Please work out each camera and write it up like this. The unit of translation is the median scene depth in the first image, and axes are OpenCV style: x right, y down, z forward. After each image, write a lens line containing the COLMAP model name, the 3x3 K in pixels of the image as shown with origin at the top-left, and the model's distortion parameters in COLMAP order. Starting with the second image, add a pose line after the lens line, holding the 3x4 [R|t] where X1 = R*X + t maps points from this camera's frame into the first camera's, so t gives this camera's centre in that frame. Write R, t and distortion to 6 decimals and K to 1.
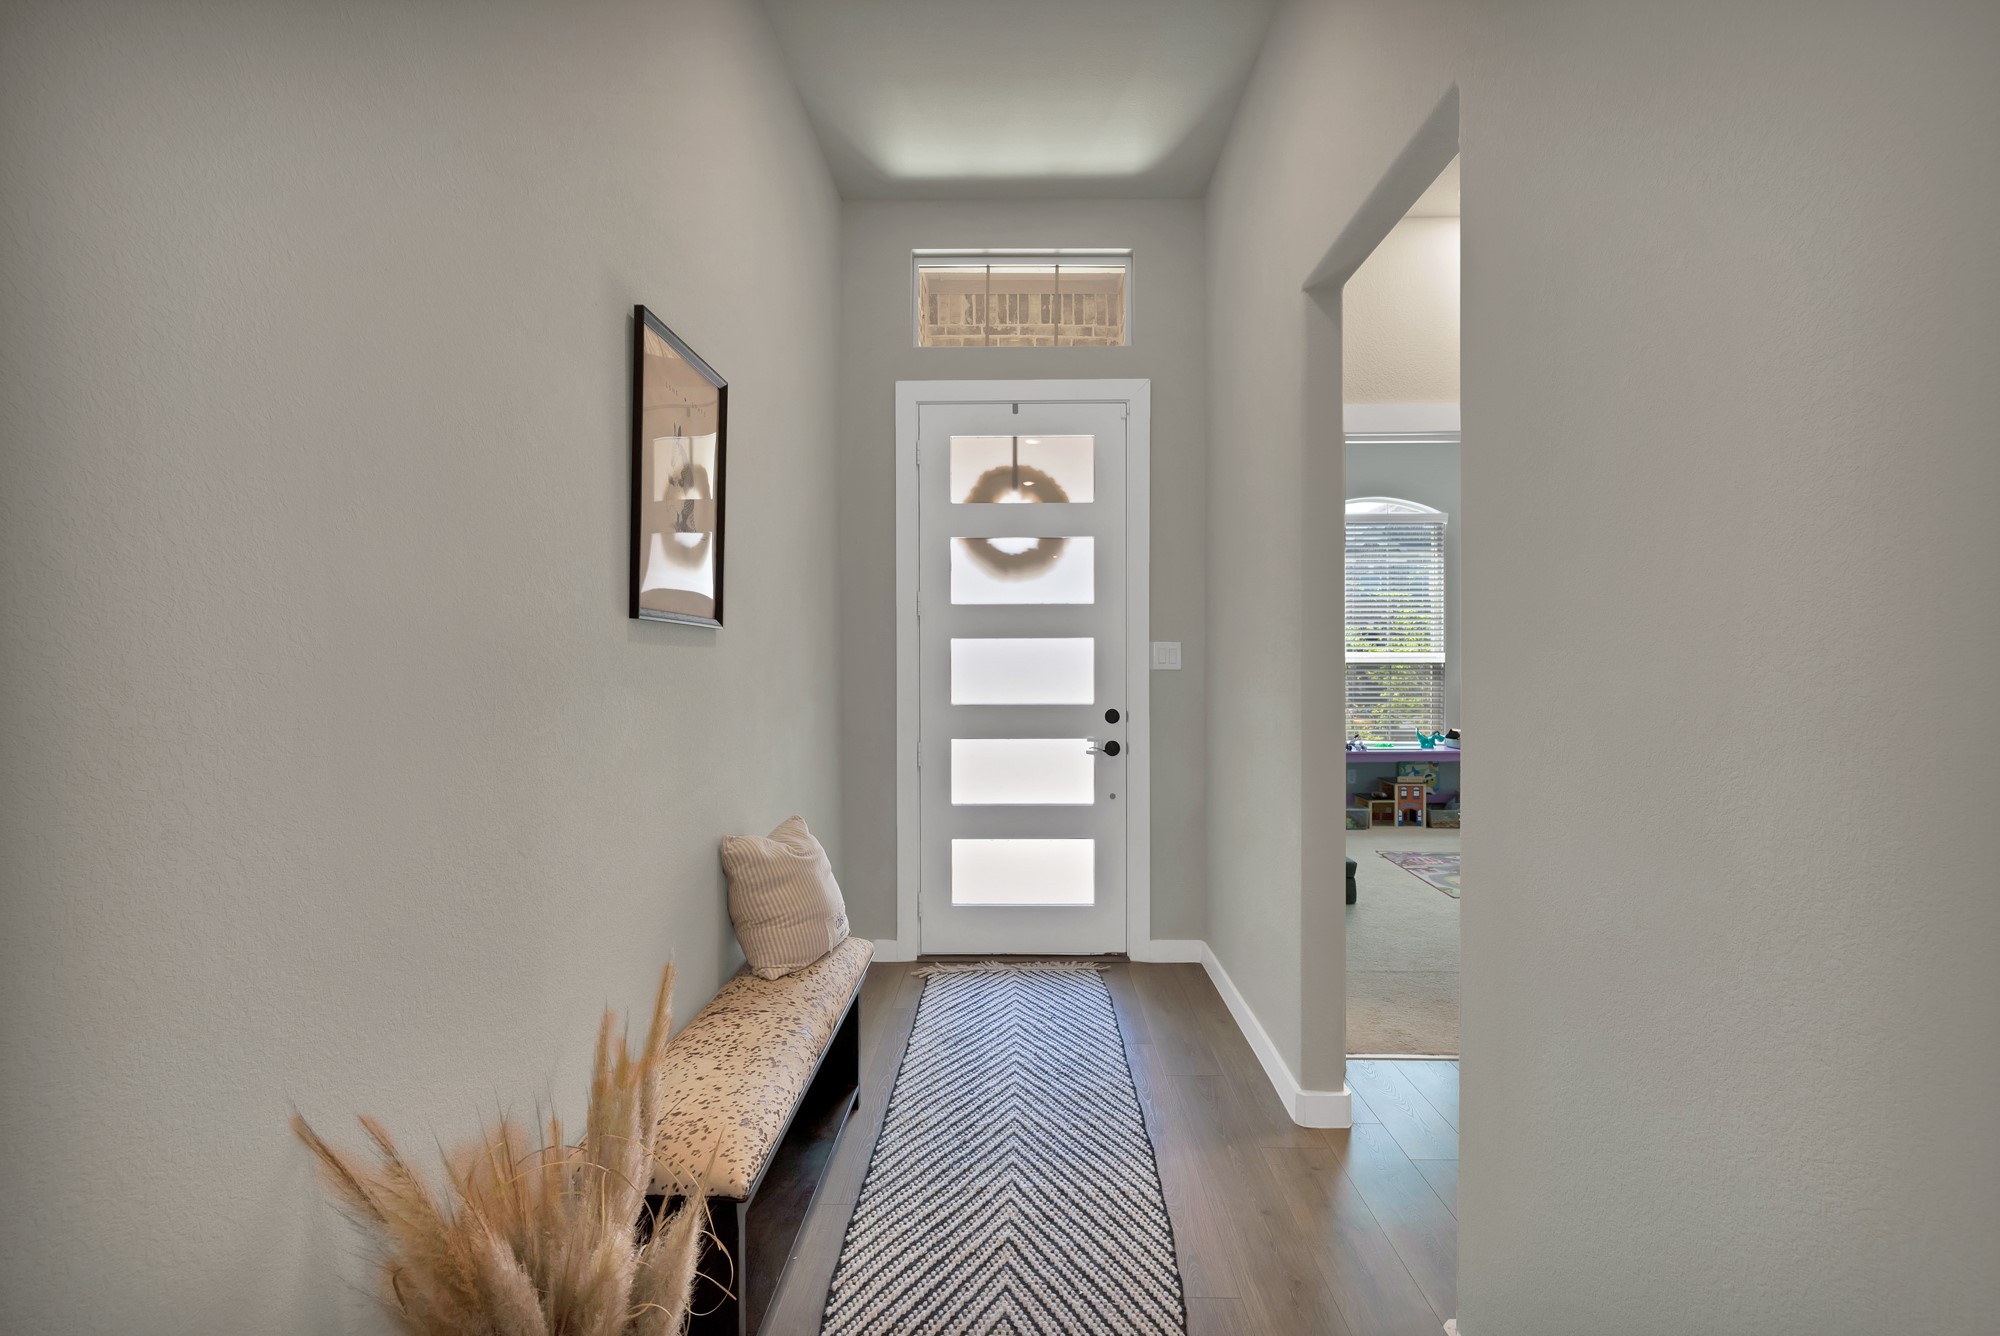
lens RADIAL K [[866.5, 0, 1000.5], [0, 866.5, 655.5], [0, 0, 1]] dist [-0.002257, -0.000193]
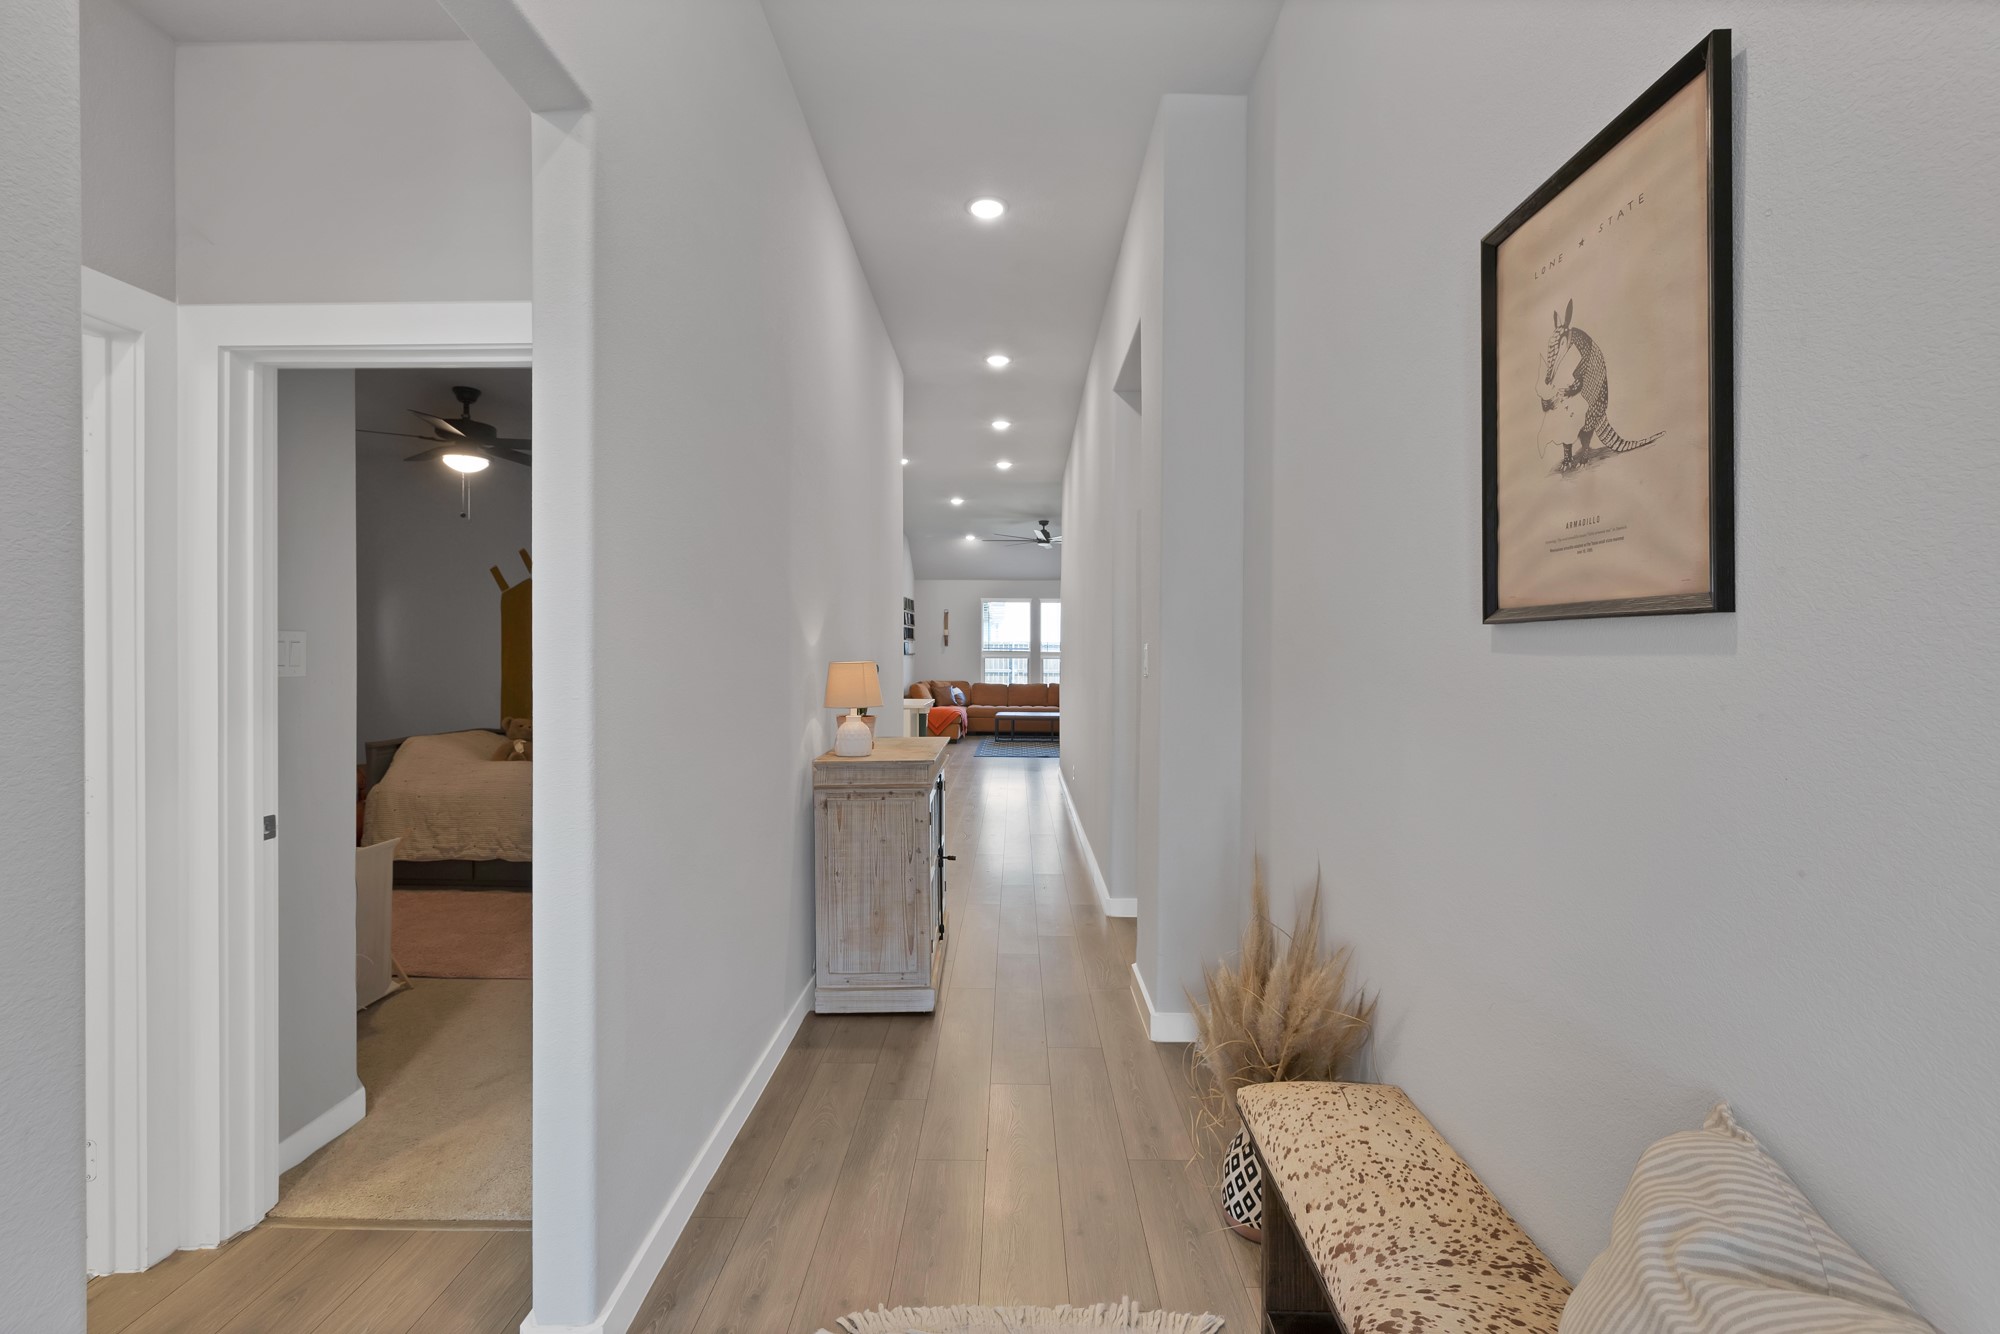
lens RADIAL K [[866.5, 0, 1000.1], [0, 866.5, 659.8], [0, 0, 1]] dist [-0.002257, -0.000193]
pose [[-0.999819, 0.001829, -0.018928, 0.059776], [0.001616, 0.999935, 0.011244, -0.025150], [0.018947, 0.011212, -0.999758, 1.878209]]
